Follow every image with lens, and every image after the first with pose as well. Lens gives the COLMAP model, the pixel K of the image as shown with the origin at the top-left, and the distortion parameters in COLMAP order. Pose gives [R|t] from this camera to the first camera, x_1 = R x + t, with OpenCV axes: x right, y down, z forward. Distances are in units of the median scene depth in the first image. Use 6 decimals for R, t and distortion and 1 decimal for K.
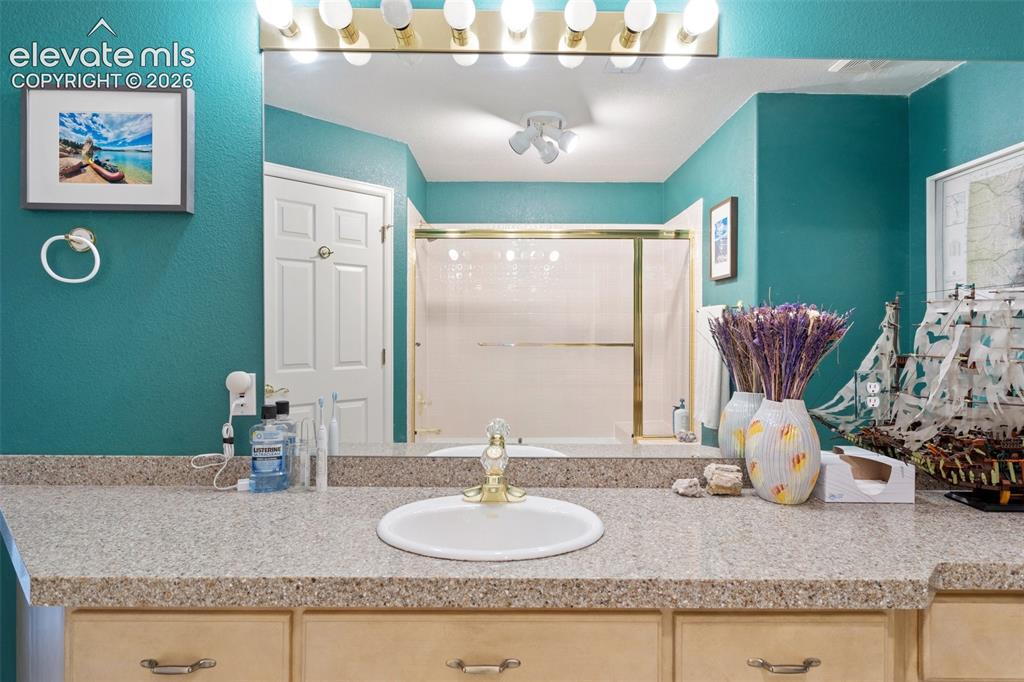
lens RADIAL K [[555.1, 0, 511.7], [0, 555.1, 338.3], [0, 0, 1]] dist [-0.002001, 0.000055]
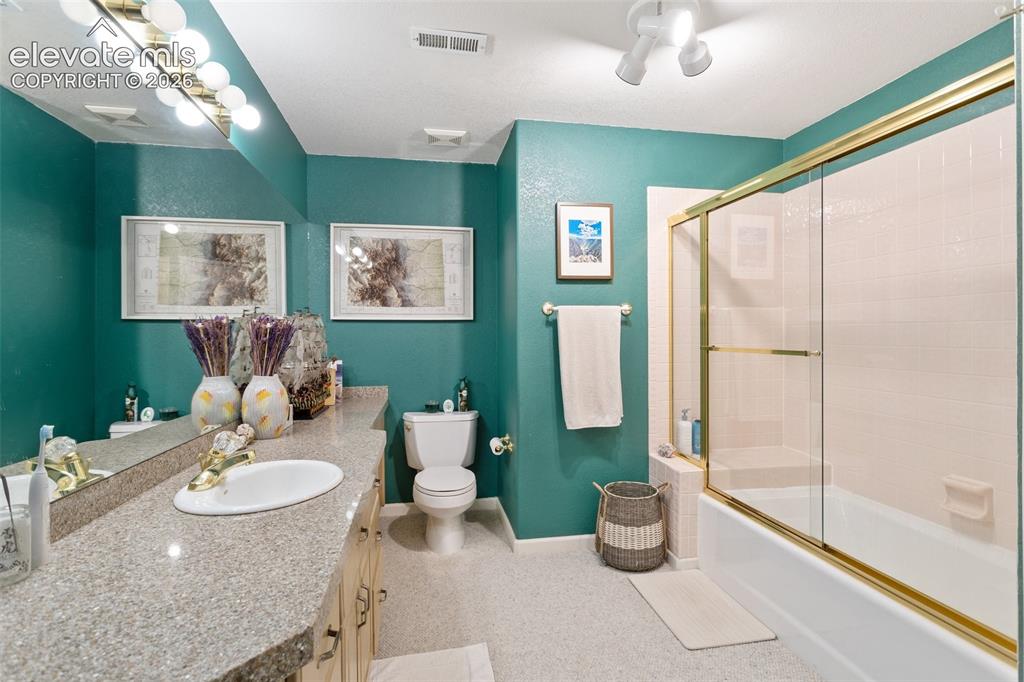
lens RADIAL K [[500.3, 0, 512.1], [0, 500.3, 337.1], [0, 0, 1]] dist [-0.001071, 0.000438]
pose [[-0.159348, -0.006663, 0.987200, -0.596242], [0.006461, 0.999949, 0.007792, -0.005386], [-0.987201, 0.007620, -0.159297, 0.291090]]
